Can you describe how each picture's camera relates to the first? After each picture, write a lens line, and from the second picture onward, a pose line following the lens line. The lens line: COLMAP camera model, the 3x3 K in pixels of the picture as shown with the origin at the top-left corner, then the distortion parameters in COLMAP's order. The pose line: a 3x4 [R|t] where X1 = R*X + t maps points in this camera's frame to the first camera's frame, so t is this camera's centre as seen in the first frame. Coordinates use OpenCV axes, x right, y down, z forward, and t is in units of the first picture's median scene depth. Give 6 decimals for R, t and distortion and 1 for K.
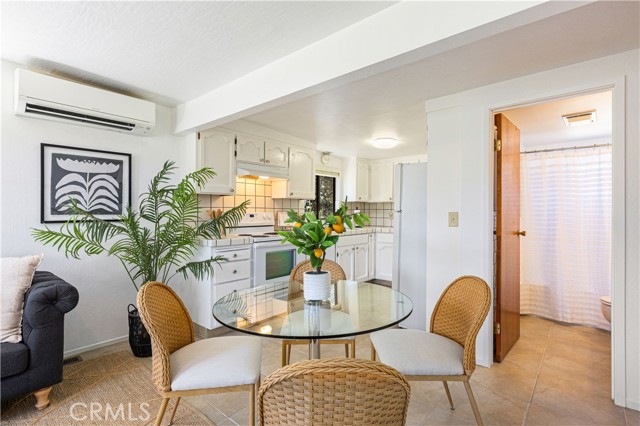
lens RADIAL K [[320.4, 0, 318.6], [0, 320.4, 213.1], [0, 0, 1]] dist [-0.007594, -0.002184]
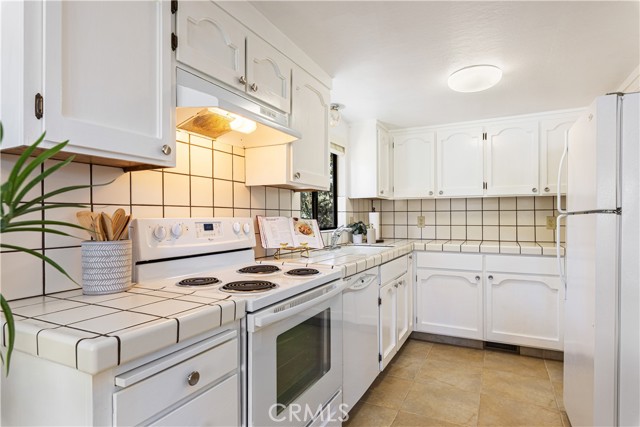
lens RADIAL K [[353.2, 0, 317.6], [0, 353.2, 215.2], [0, 0, 1]] dist [-0.002762, 0.000852]
pose [[0.970272, -0.008827, 0.241857, -0.171448], [0.010496, 0.999929, -0.005611, -0.001967], [-0.241790, 0.007983, 0.970296, 0.510847]]
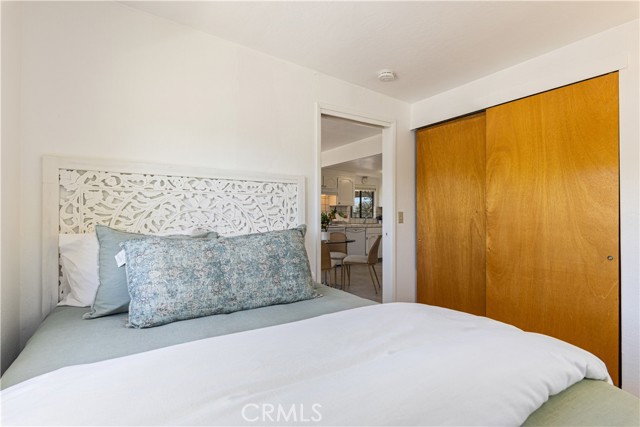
lens RADIAL K [[325.7, 0, 320.8], [0, 325.7, 214.1], [0, 0, 1]] dist [-0.000361, -0.000011]
pose [[0.957527, -0.000678, -0.288343, 0.339458], [-0.000680, 0.999989, -0.004609, 0.009290], [0.288343, 0.004610, 0.957516, -0.771245]]
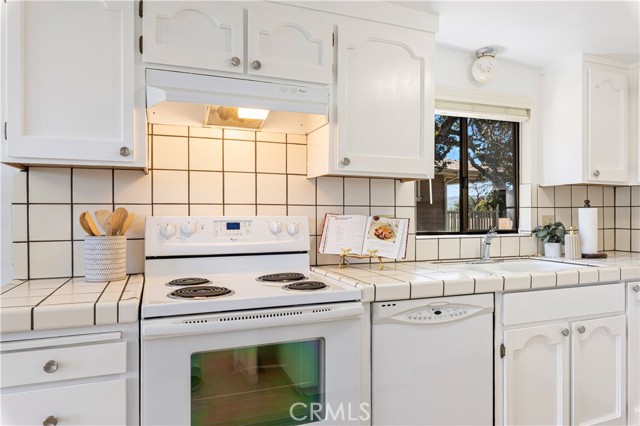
lens RADIAL K [[416.7, 0, 325.2], [0, 416.7, 215.5], [0, 0, 1]] dist [0.000302, 0.001228]
pose [[0.883713, -0.006426, -0.467985, 0.101322], [0.005447, 0.999979, -0.003446, -0.001094], [0.467997, 0.000496, 0.883730, 0.586105]]
